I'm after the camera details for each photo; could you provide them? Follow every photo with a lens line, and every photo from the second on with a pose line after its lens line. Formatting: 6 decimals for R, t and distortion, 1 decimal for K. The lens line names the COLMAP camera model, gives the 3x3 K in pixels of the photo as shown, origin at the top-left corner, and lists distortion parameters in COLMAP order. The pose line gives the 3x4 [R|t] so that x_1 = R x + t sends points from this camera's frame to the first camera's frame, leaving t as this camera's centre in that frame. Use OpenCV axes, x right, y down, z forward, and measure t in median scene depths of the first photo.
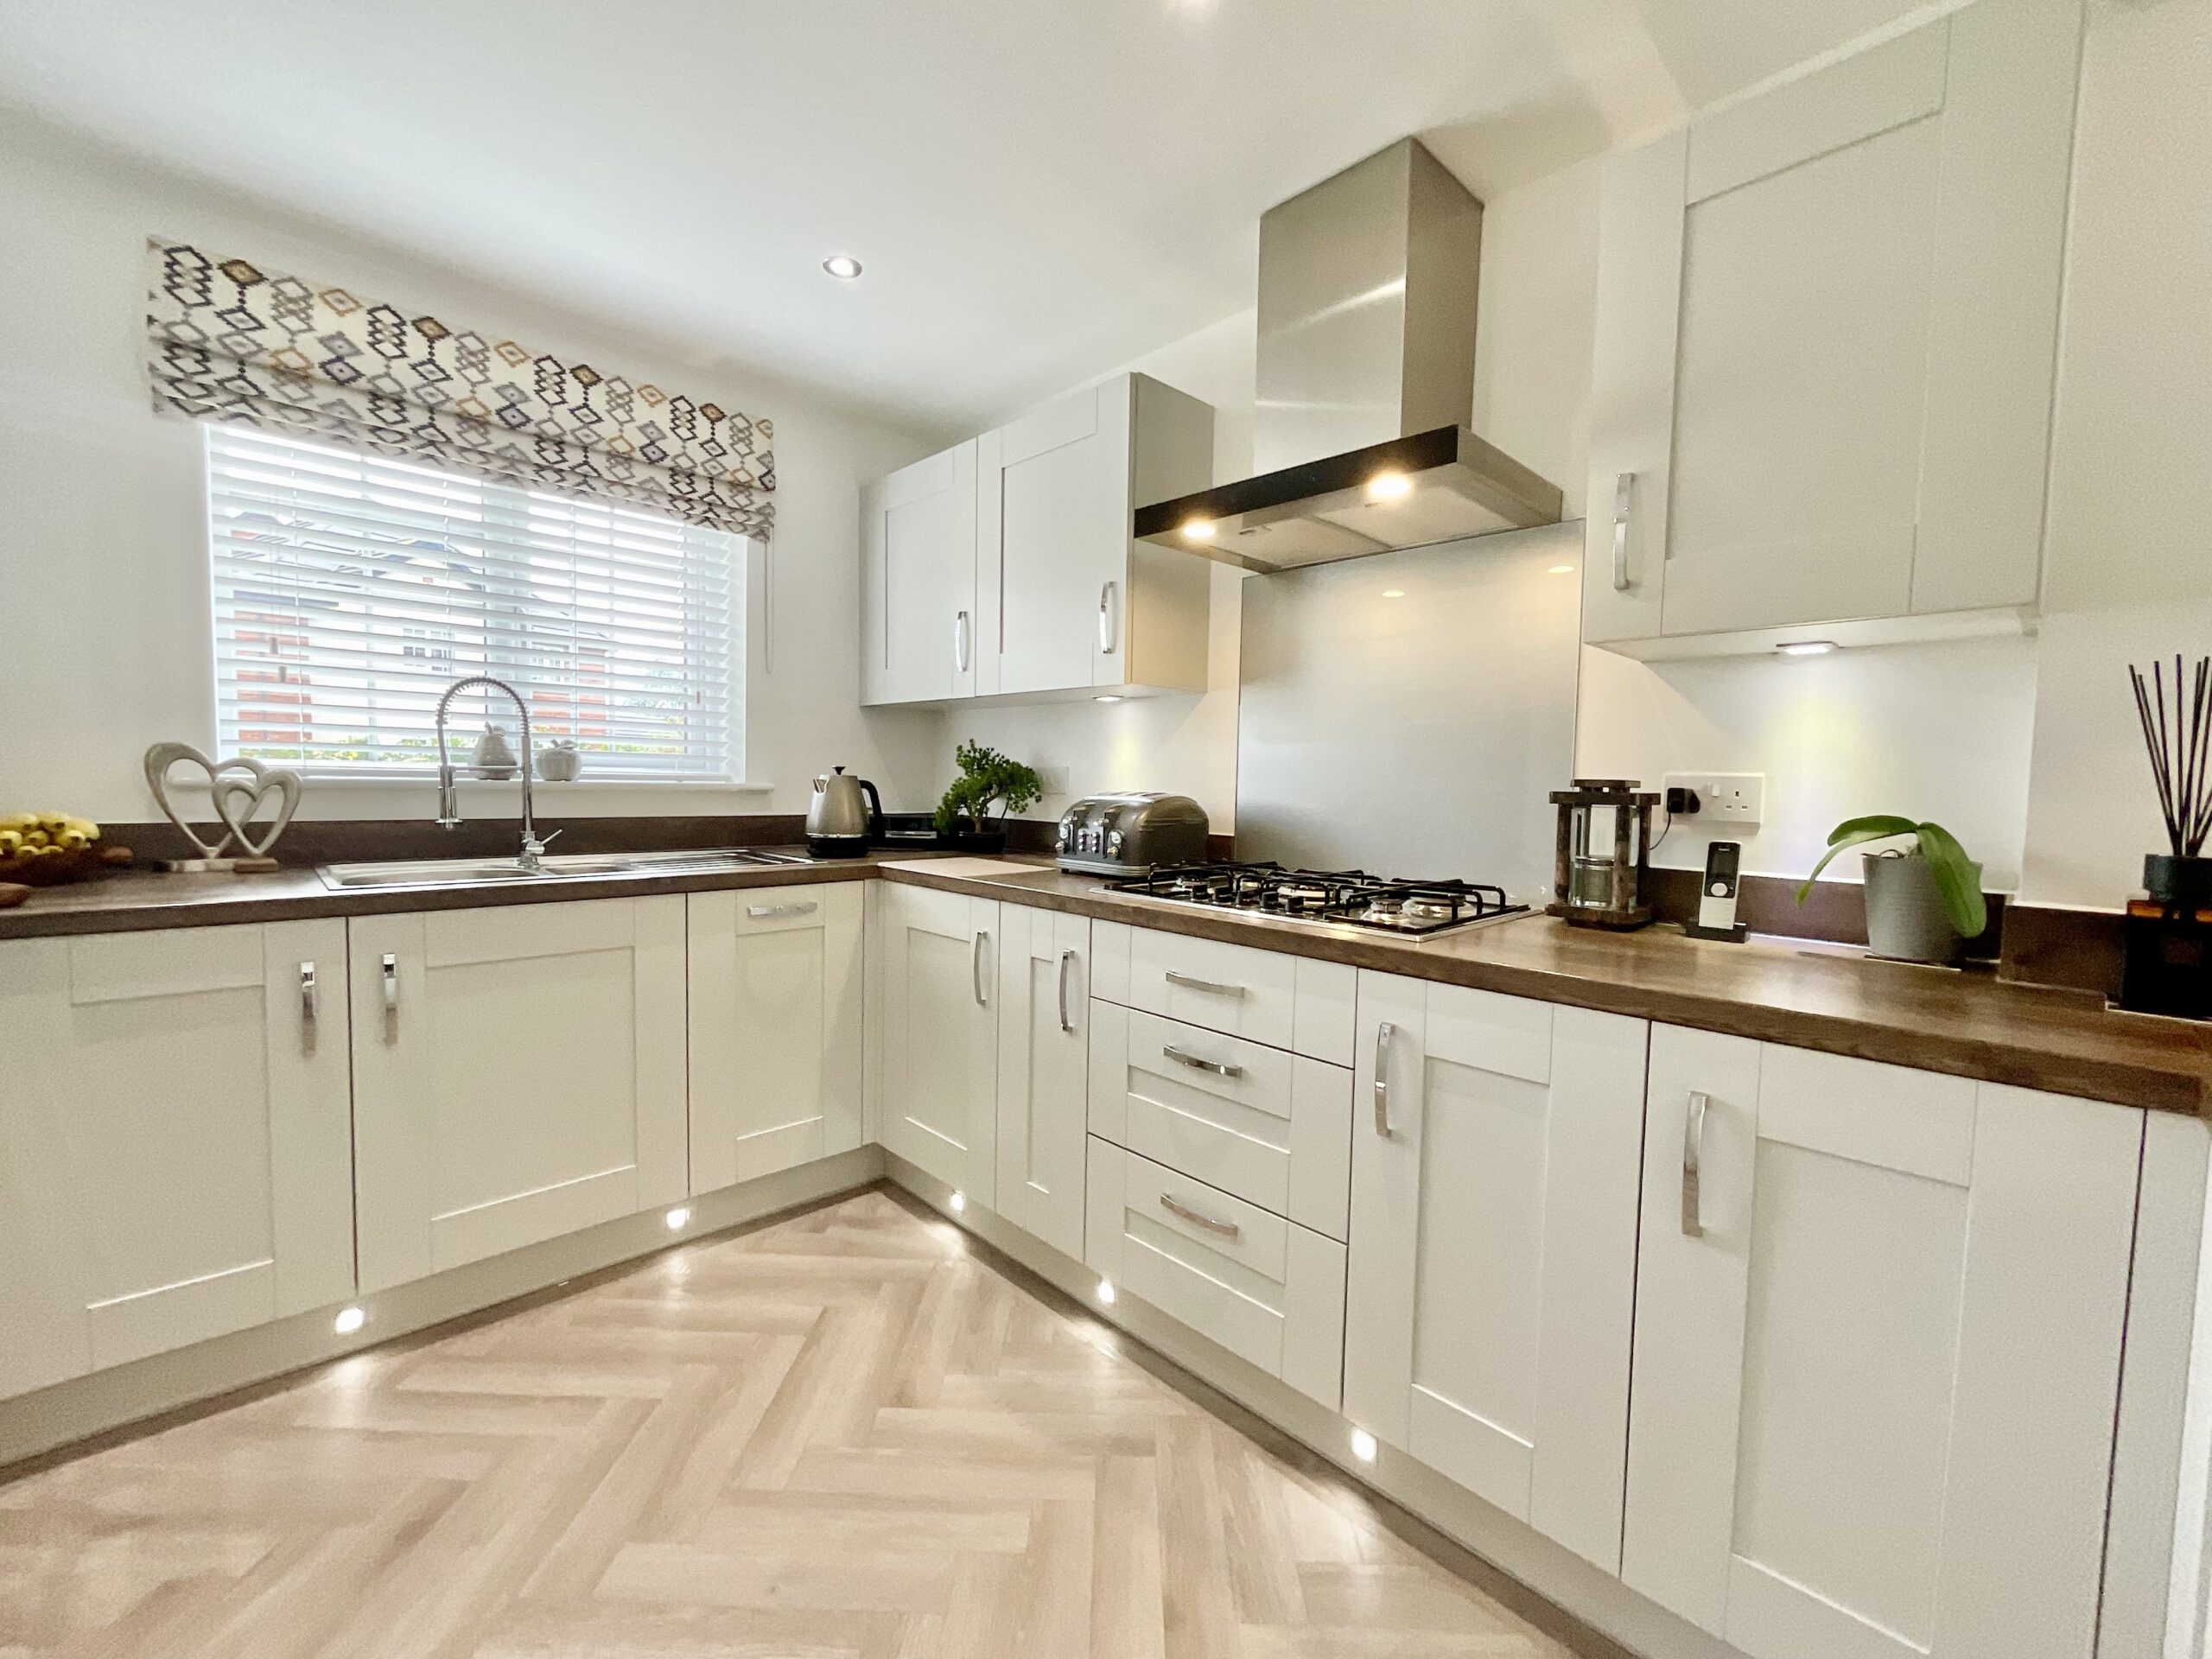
lens RADIAL K [[899.5, 0, 1102.1], [0, 899.5, 830.0], [0, 0, 1]] dist [0.000904, -0.000306]
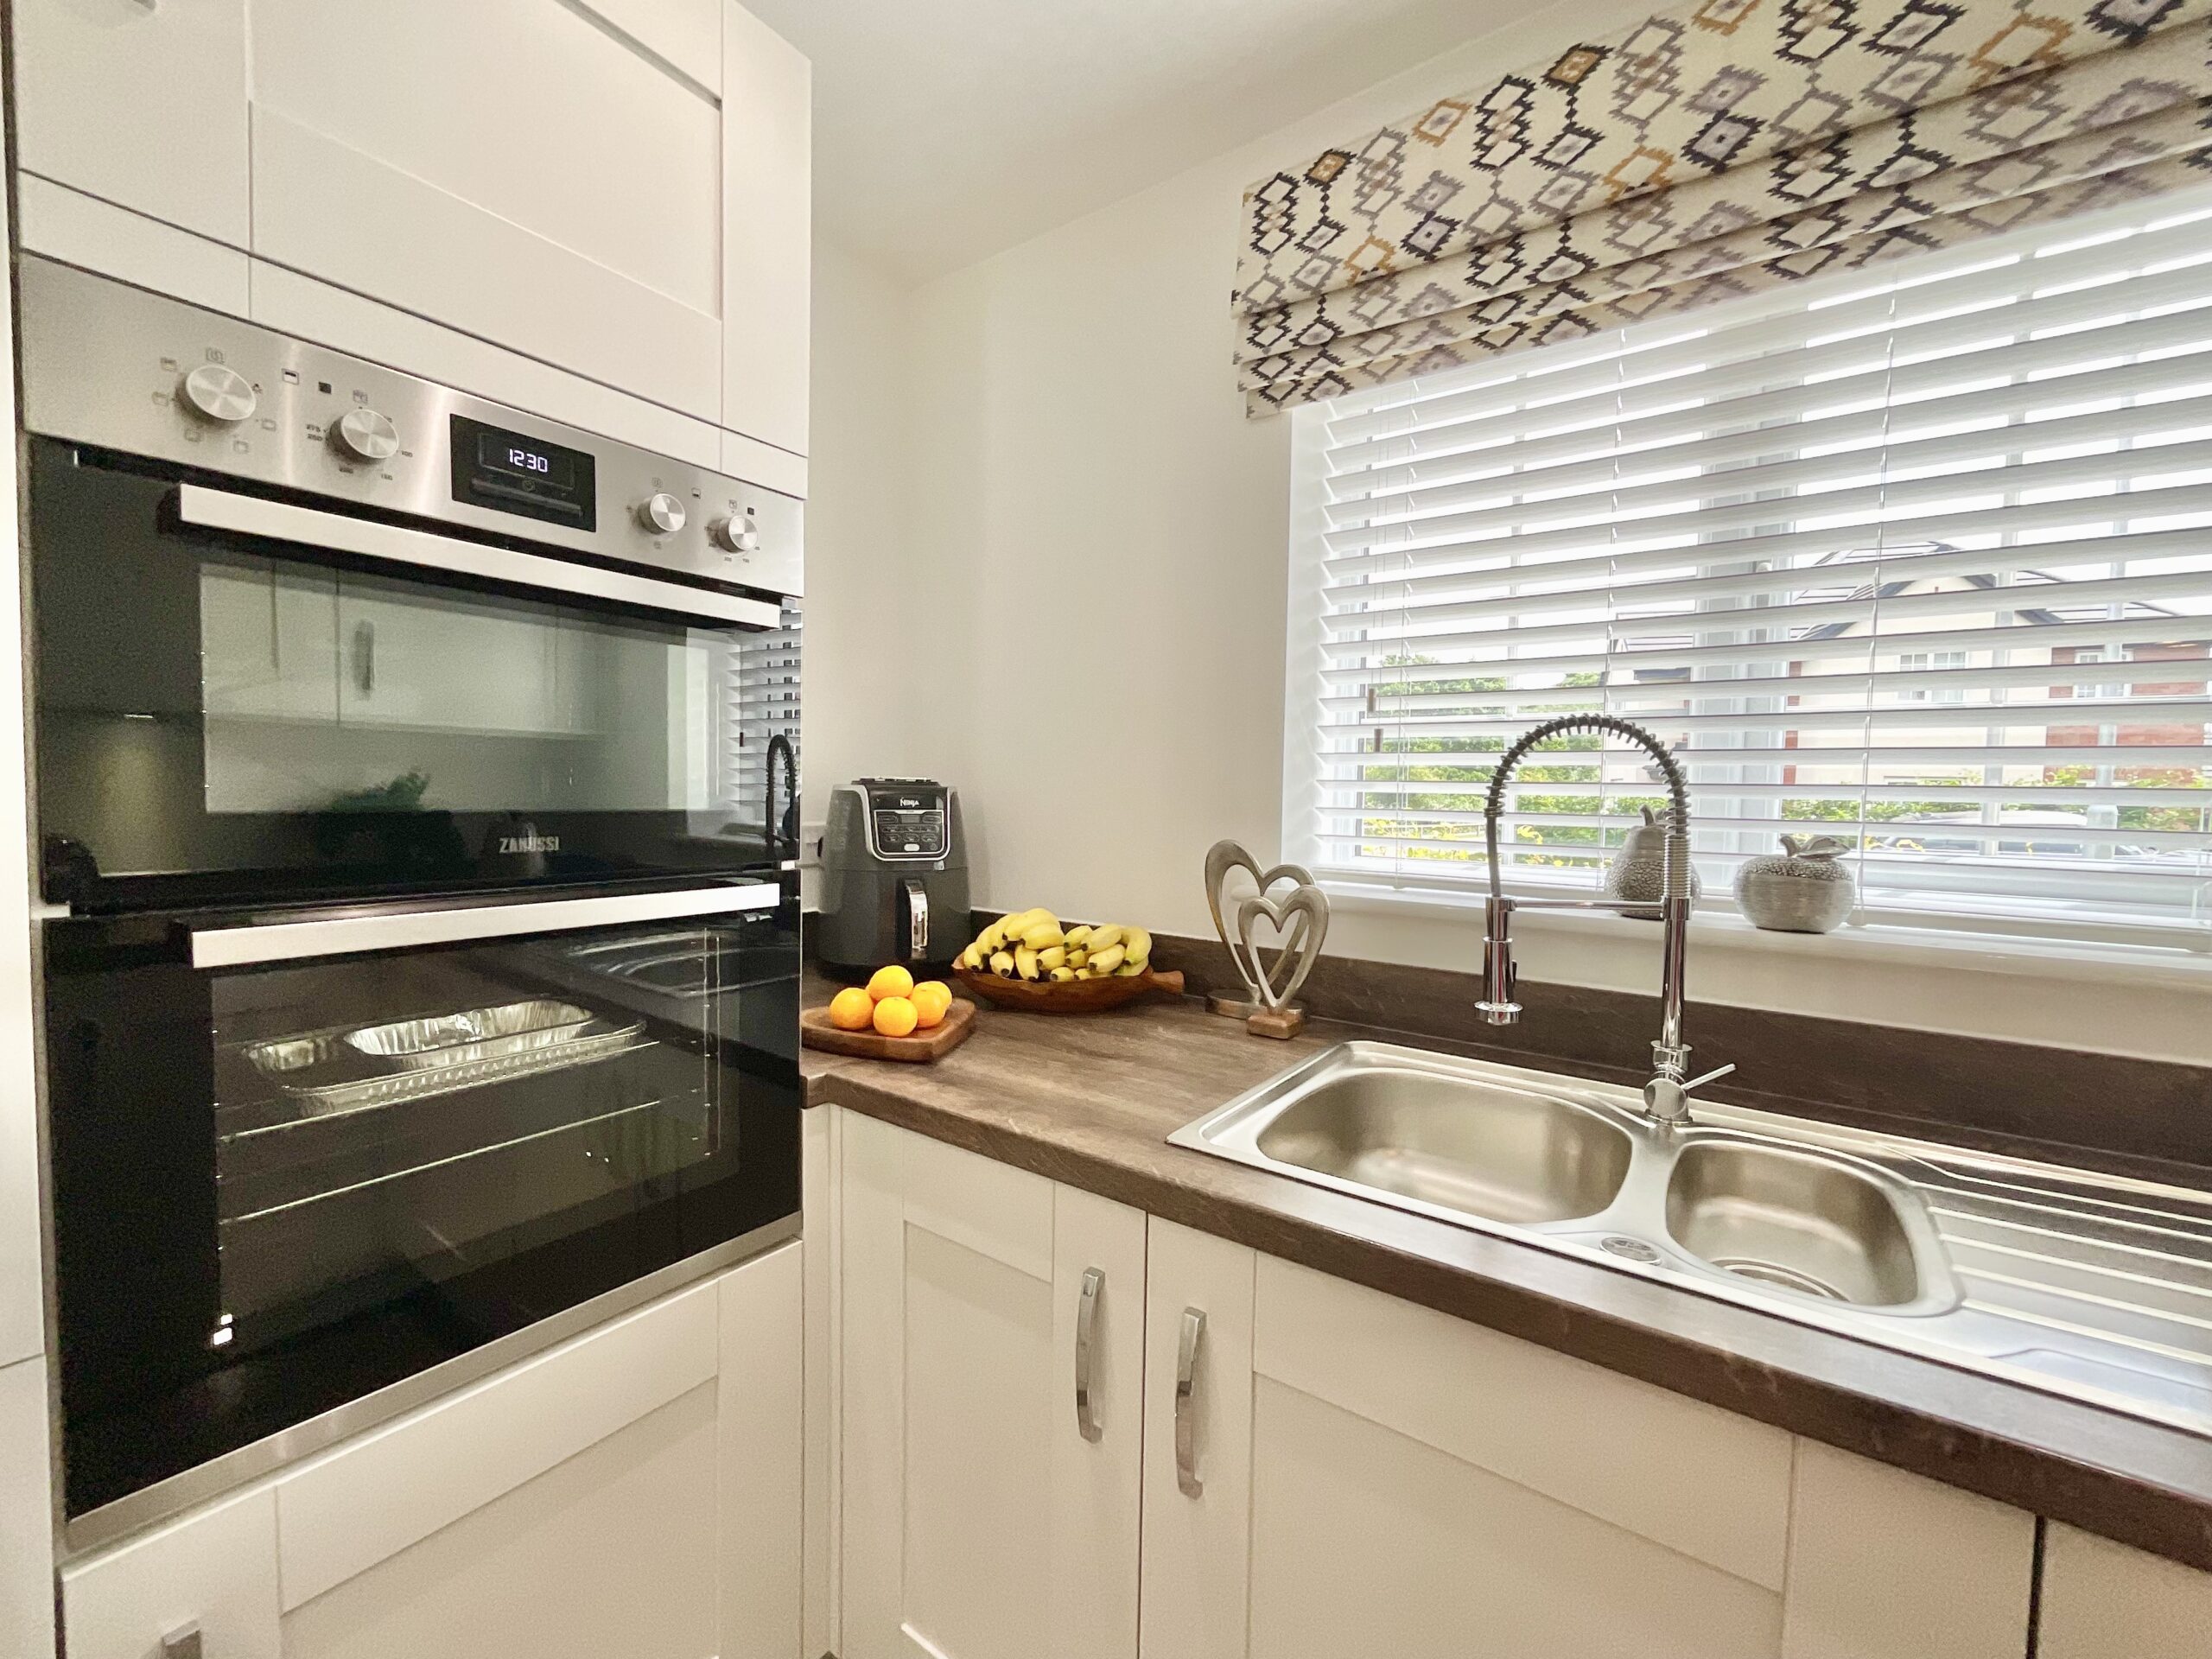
lens RADIAL K [[899.5, 0, 1114.3], [0, 899.5, 833.7], [0, 0, 1]] dist [0.000904, -0.000306]
pose [[0.173906, 0.030514, -0.984289, -0.267875], [-0.067541, 0.997536, 0.018991, -0.102385], [0.982443, 0.063177, 0.175538, 0.698736]]
